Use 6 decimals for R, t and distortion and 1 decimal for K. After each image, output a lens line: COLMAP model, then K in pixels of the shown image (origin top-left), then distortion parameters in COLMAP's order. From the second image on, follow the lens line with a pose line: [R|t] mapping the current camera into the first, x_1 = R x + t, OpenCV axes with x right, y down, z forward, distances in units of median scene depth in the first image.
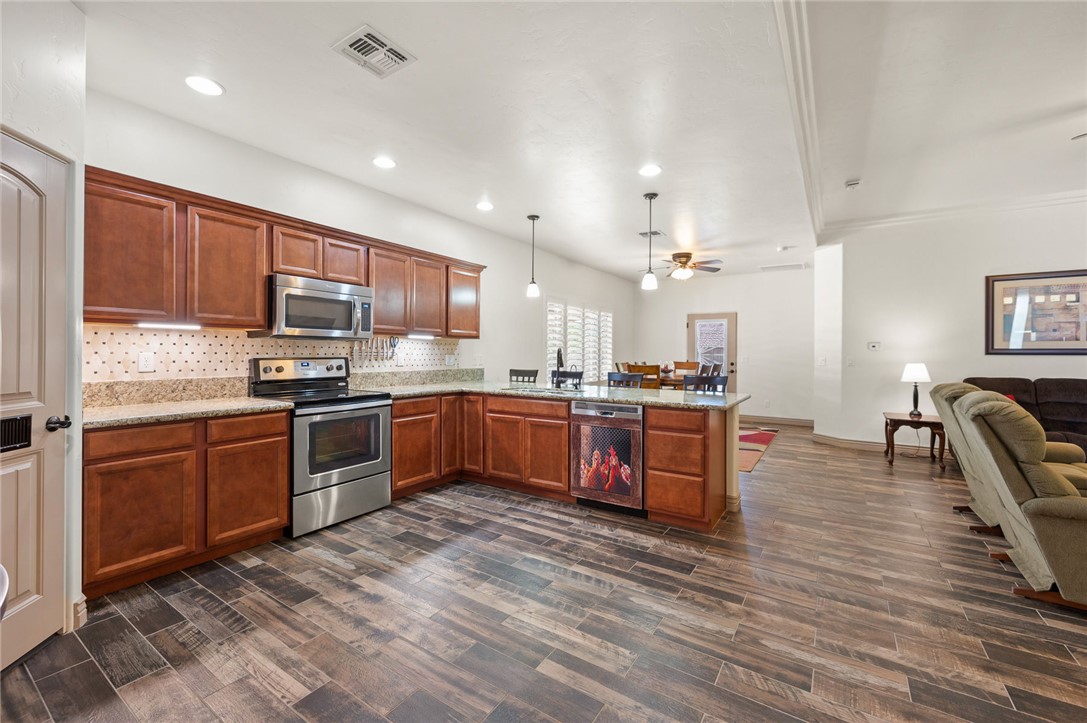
lens RADIAL K [[448.5, 0, 553.1], [0, 448.5, 352.3], [0, 0, 1]] dist [-0.001059, 0.001750]
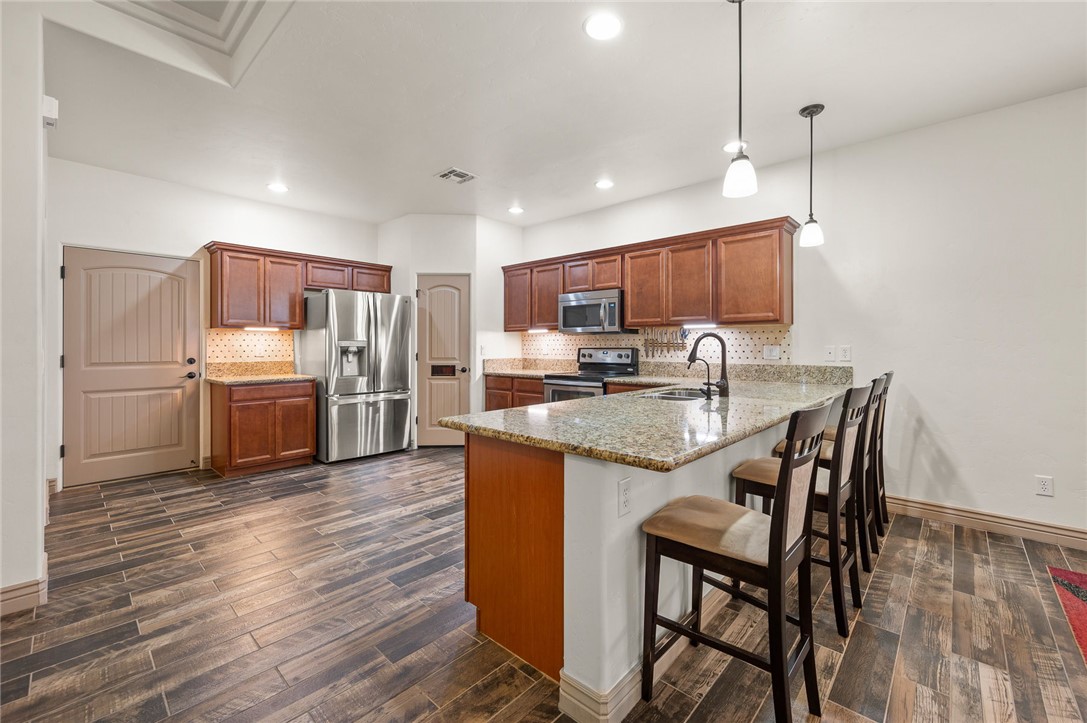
lens RADIAL K [[448.5, 0, 543.4], [0, 448.5, 344.5], [0, 0, 1]] dist [-0.001059, 0.001750]
pose [[-0.177291, -0.010242, -0.984105, 0.773563], [0.000231, 0.999945, -0.010448, 0.015114], [0.984158, -0.002080, -0.177279, 0.985504]]
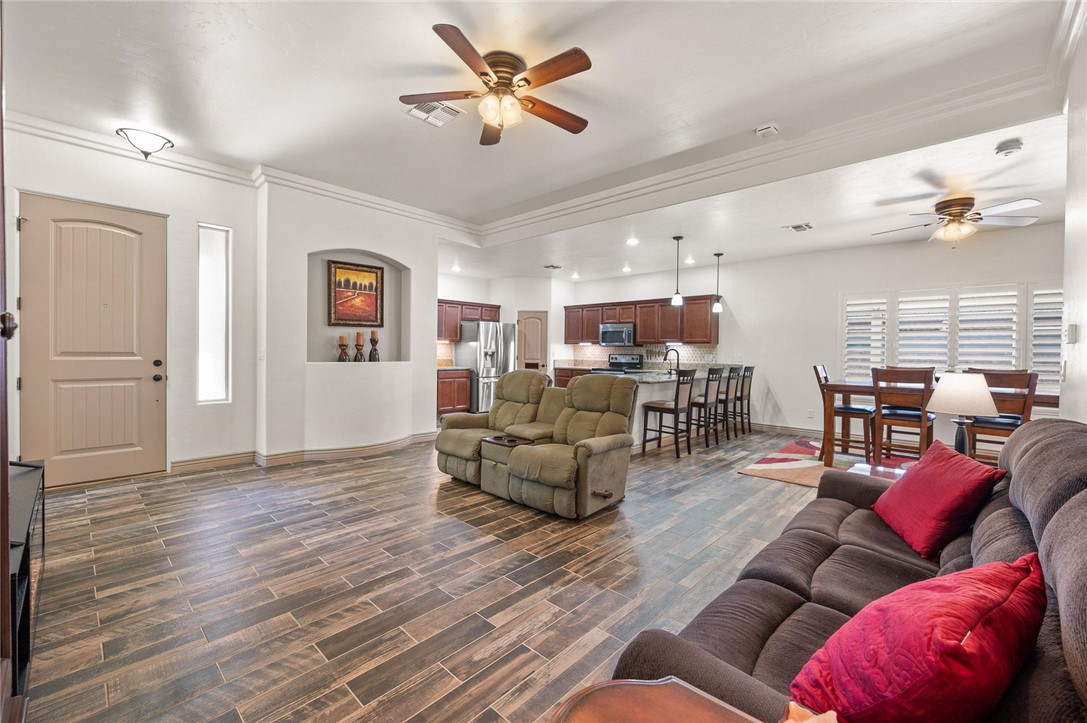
lens RADIAL K [[448.5, 0, 540.0], [0, 448.5, 355.8], [0, 0, 1]] dist [-0.001059, 0.001750]
pose [[-0.193442, 0.000635, -0.981111, 1.848853], [-0.013094, 0.999909, 0.003229, 0.017570], [0.981024, 0.013471, -0.193416, 0.951940]]
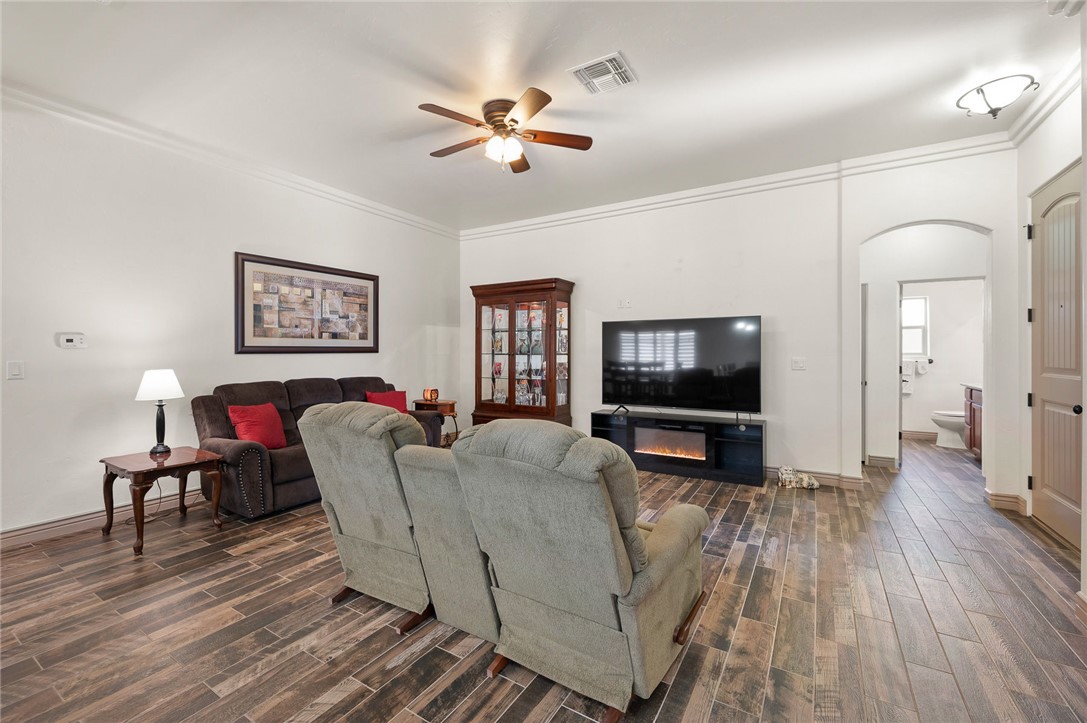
lens RADIAL K [[448.5, 0, 547.2], [0, 448.5, 354.3], [0, 0, 1]] dist [-0.001059, 0.001750]
pose [[-0.028393, -0.014244, 0.999495, 0.244297], [-0.002125, 0.999897, 0.014189, -0.008059], [-0.999595, -0.001721, -0.028421, 0.676536]]
